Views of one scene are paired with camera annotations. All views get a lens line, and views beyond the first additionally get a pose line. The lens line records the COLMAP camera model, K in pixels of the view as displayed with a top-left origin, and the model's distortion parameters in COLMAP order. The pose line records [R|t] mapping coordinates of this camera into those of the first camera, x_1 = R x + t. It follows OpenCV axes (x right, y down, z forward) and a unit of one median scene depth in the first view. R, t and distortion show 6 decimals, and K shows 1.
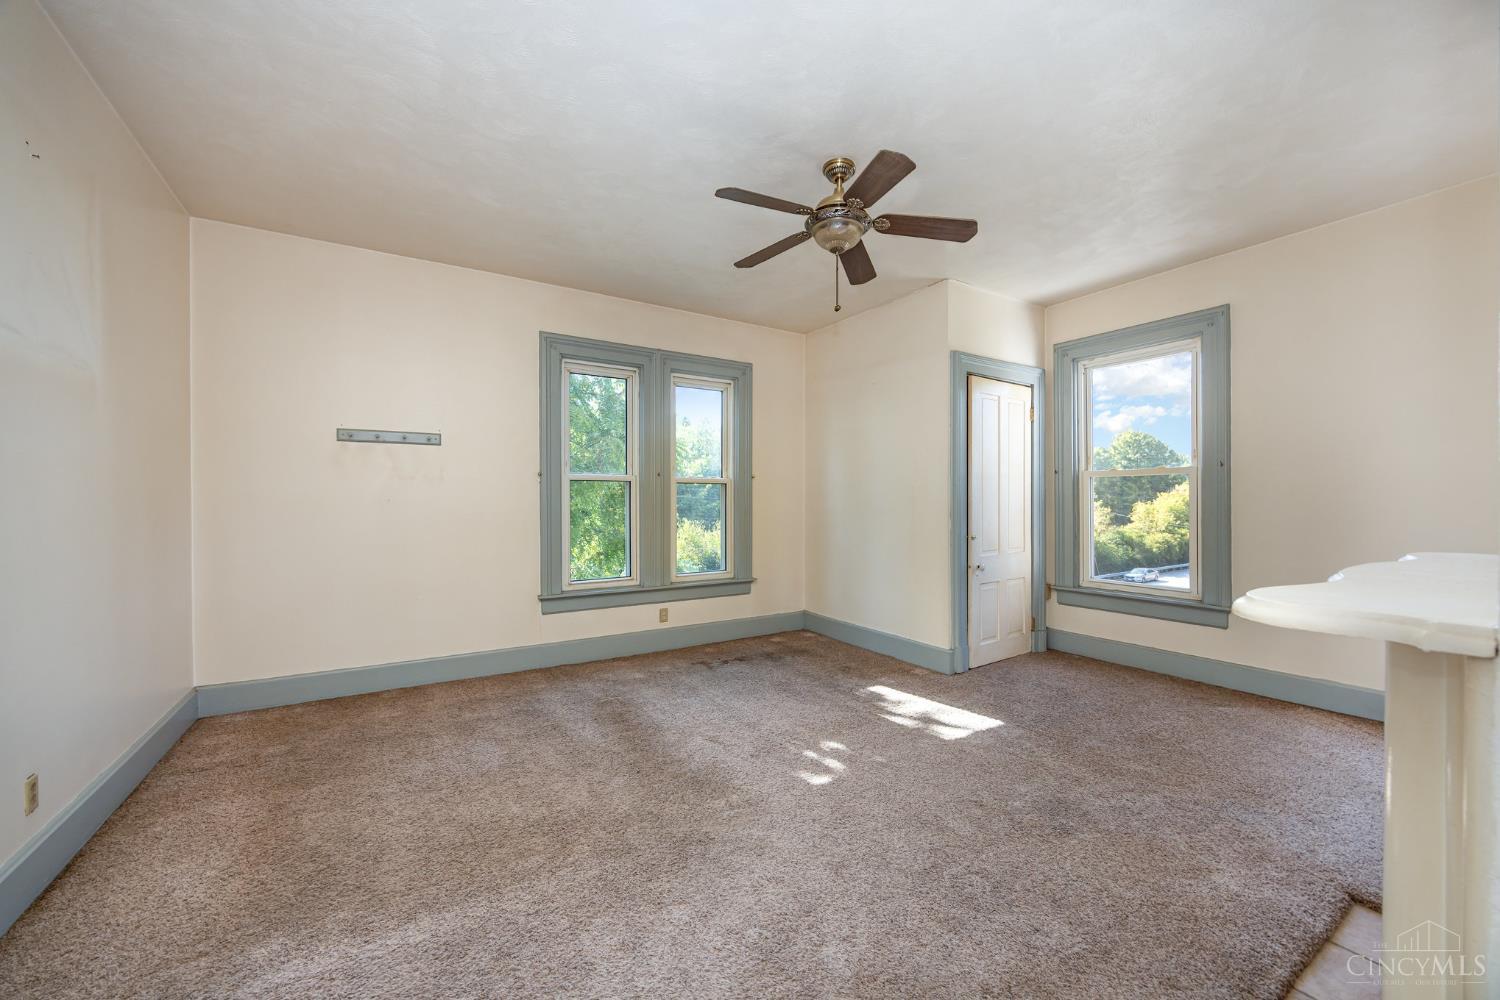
lens RADIAL K [[571.1, 0, 751.7], [0, 571.1, 497.1], [0, 0, 1]] dist [0.001453, 0.000080]
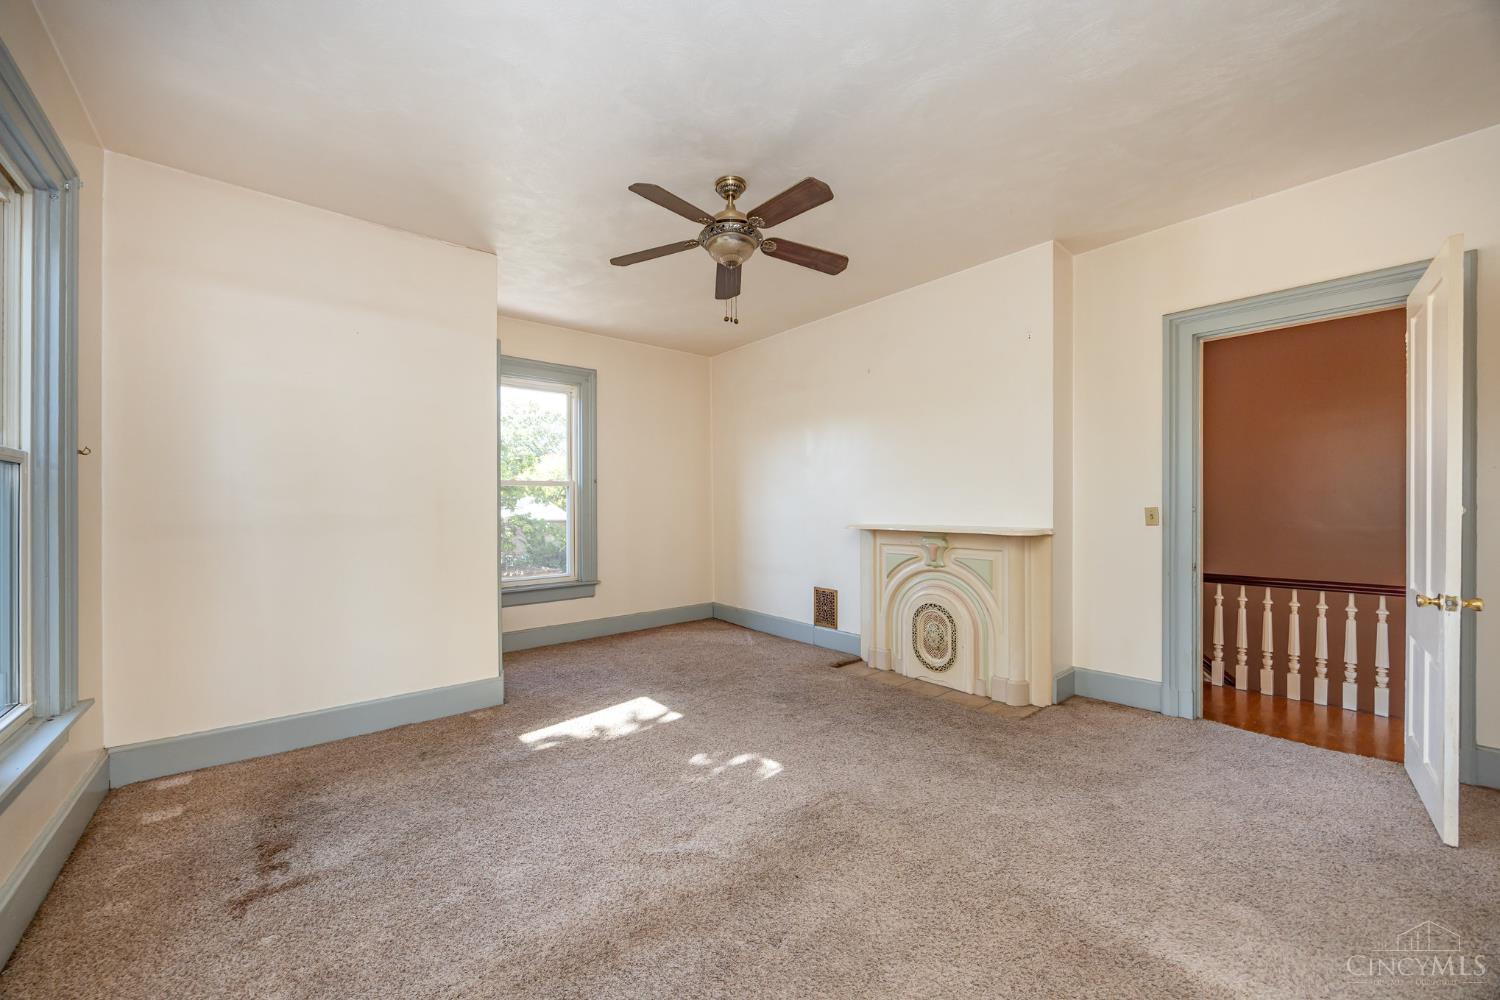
lens RADIAL K [[571.1, 0, 750.5], [0, 571.1, 506.0], [0, 0, 1]] dist [0.001453, 0.000080]
pose [[-0.133392, 0.000789, 0.991063, -0.644592], [0.002637, 0.999996, -0.000442, 0.005565], [-0.991060, 0.002555, -0.133393, 0.812807]]
